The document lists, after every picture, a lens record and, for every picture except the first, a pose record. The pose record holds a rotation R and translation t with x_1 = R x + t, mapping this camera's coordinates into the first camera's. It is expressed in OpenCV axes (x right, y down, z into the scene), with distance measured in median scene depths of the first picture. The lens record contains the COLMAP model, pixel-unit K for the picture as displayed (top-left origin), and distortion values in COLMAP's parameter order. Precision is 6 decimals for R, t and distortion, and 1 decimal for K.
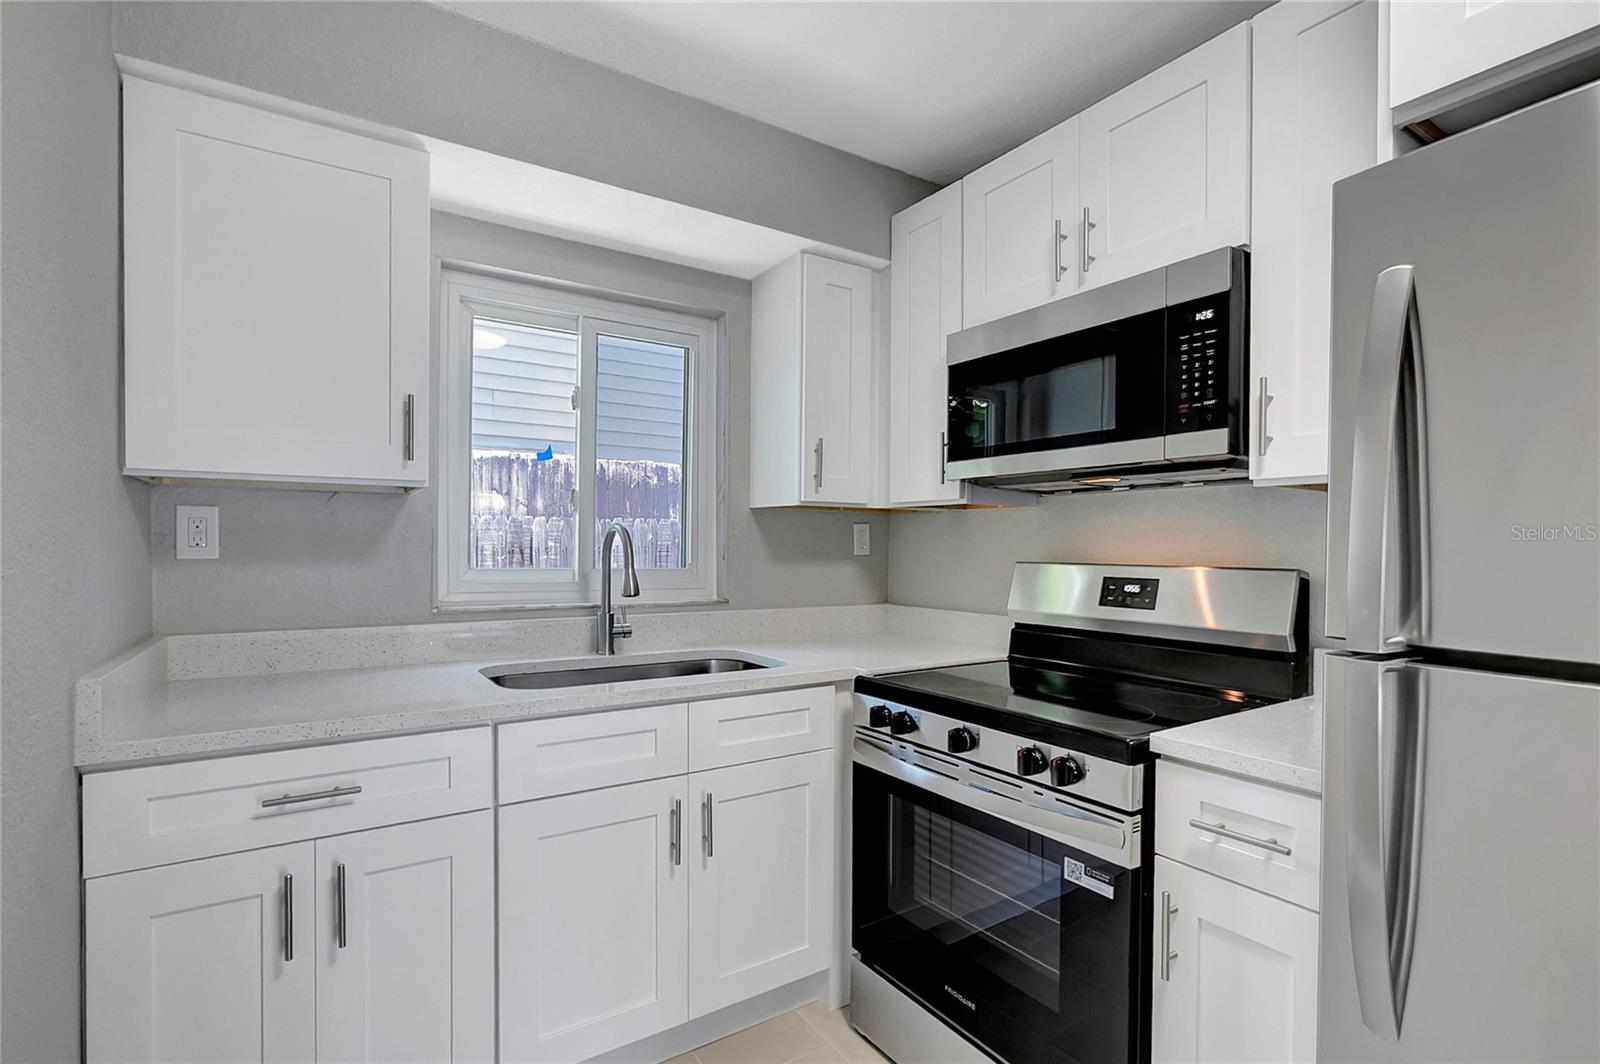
lens RADIAL K [[744.2, 0, 799.4], [0, 744.2, 569.1], [0, 0, 1]] dist [-0.004593, 0.000070]
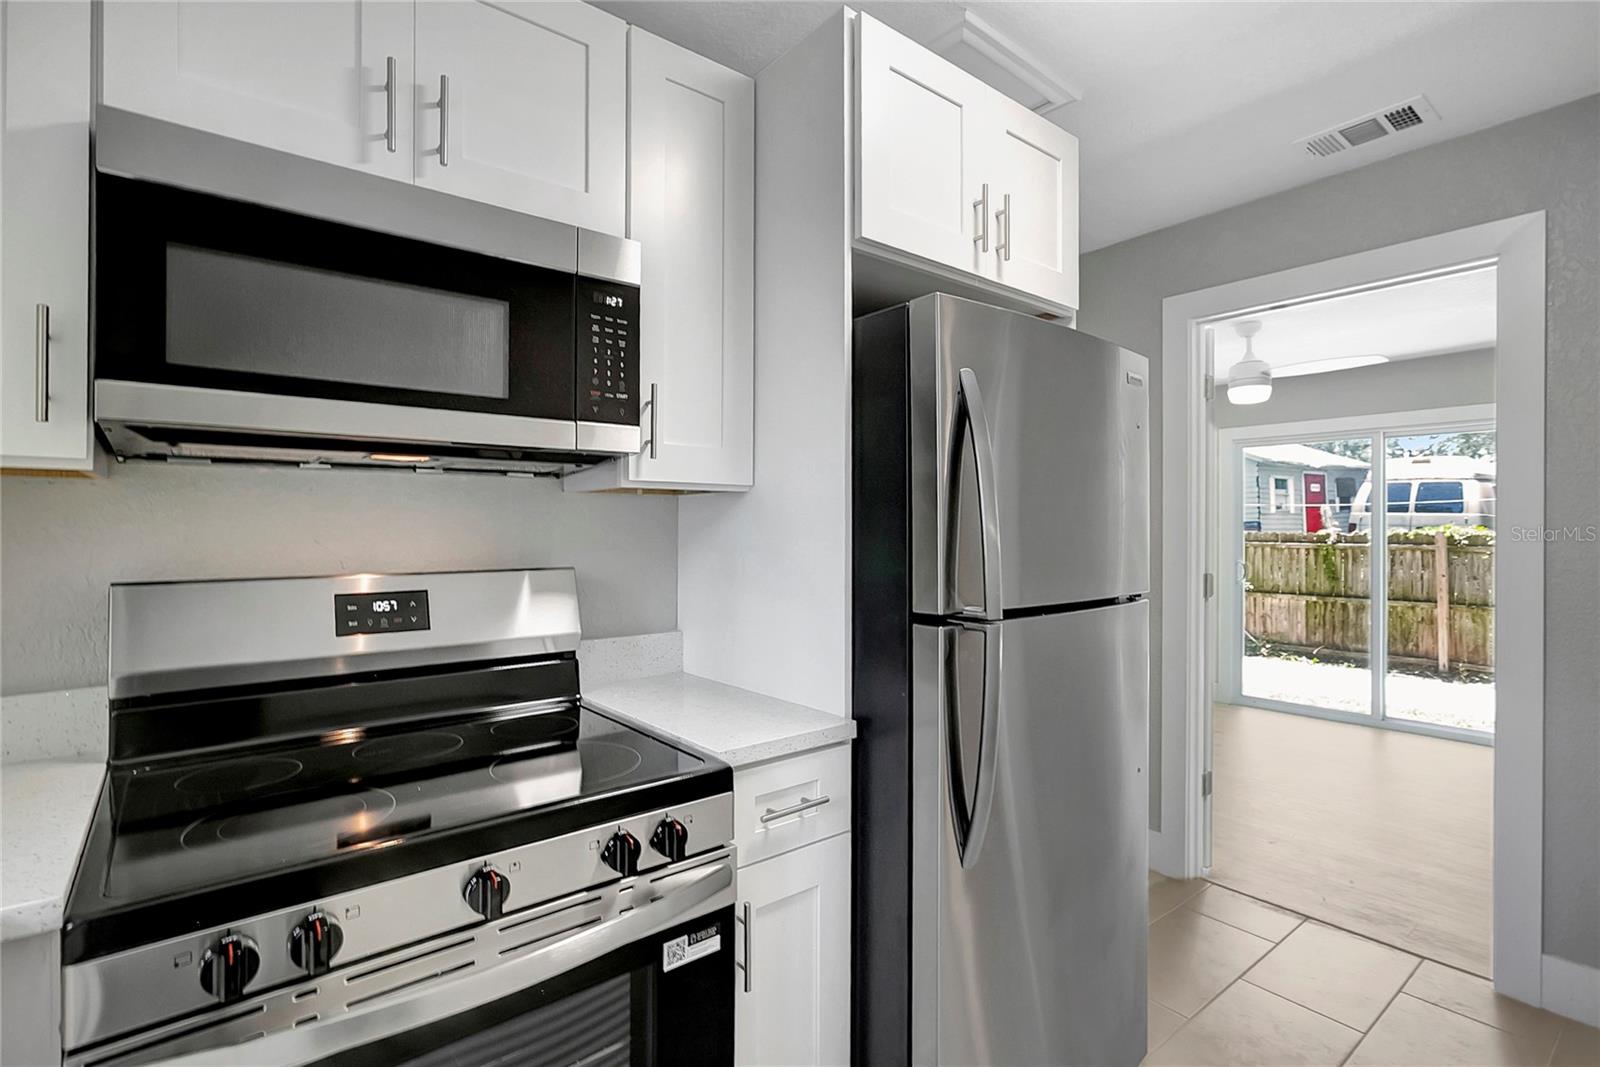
lens RADIAL K [[749.3, 0, 796.7], [0, 749.3, 534.0], [0, 0, 1]] dist [-0.031358, 0.020527]
pose [[-0.082471, -0.018609, 0.996420, -0.306735], [0.032487, 0.999244, 0.021351, -0.045974], [-0.996064, 0.034132, -0.081804, 0.635115]]
